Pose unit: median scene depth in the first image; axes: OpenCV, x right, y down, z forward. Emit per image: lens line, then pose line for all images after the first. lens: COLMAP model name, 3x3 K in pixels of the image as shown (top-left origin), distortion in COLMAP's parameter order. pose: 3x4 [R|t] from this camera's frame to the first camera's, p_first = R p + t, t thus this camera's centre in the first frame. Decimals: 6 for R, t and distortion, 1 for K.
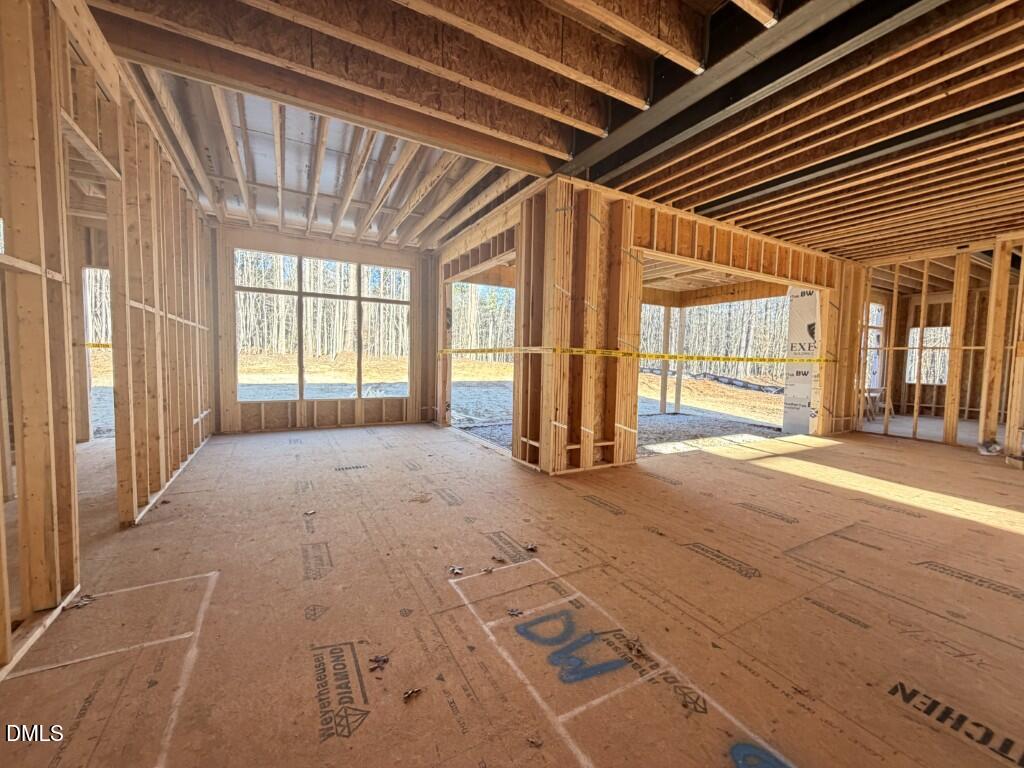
lens RADIAL K [[409.1, 0, 512.0], [0, 409.1, 384.0], [0, 0, 1]] dist [-0.000069, -0.000020]
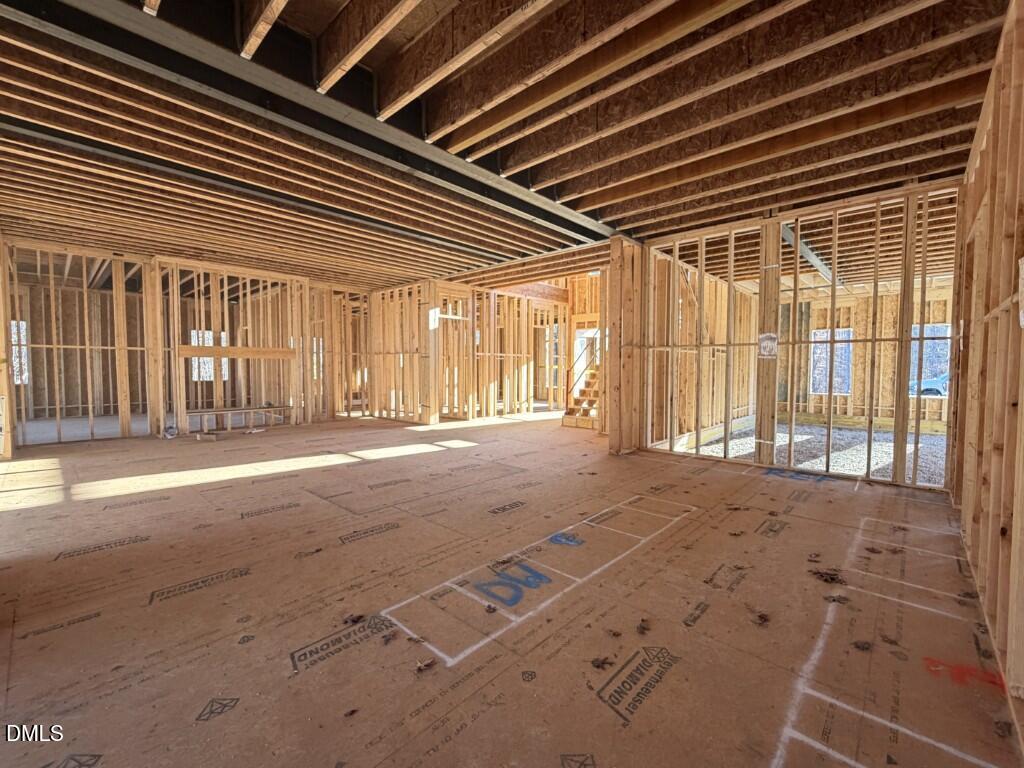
lens RADIAL K [[435.6, 0, 512.0], [0, 435.6, 384.0], [0, 0, 1]] dist [0.000371, 0.000024]
pose [[-0.307544, -0.060071, 0.949636, -0.432320], [0.046466, 0.995867, 0.078043, -0.048118], [-0.950399, 0.068127, -0.303482, 0.509950]]
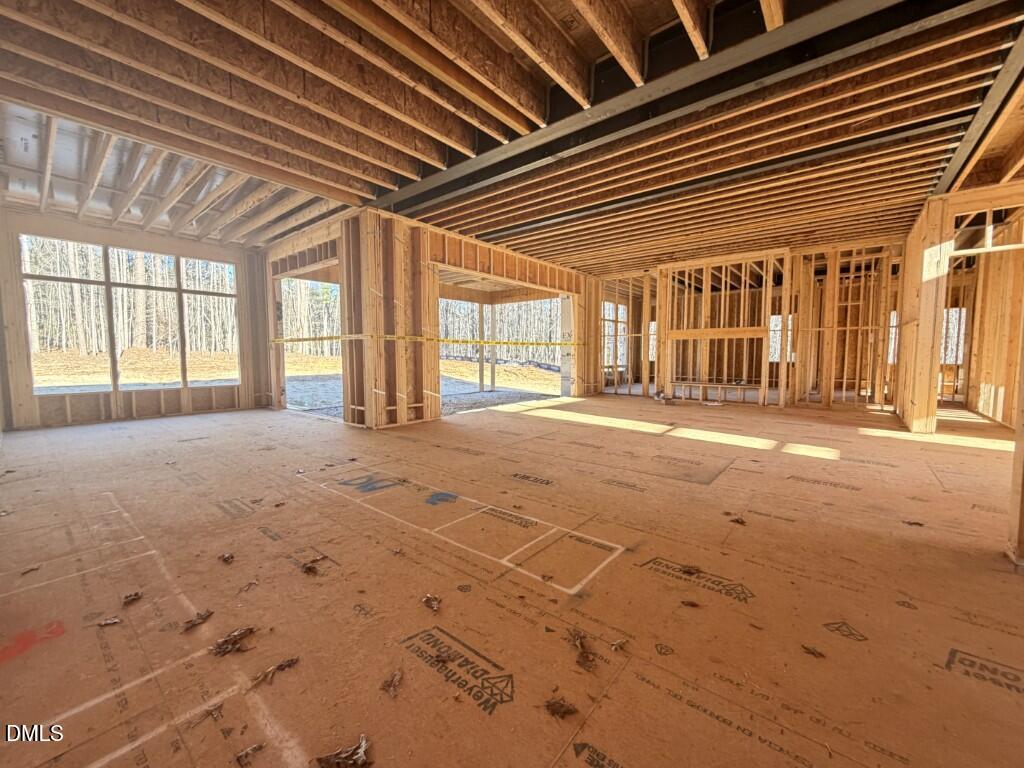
lens RADIAL K [[408.3, 0, 512.0], [0, 408.3, 384.0], [0, 0, 1]] dist [-0.002200, -0.000105]
pose [[0.931686, -0.048998, 0.359945, 0.037130], [0.043110, 0.998773, 0.024375, 0.054085], [-0.360698, -0.007193, 0.932655, -0.377399]]
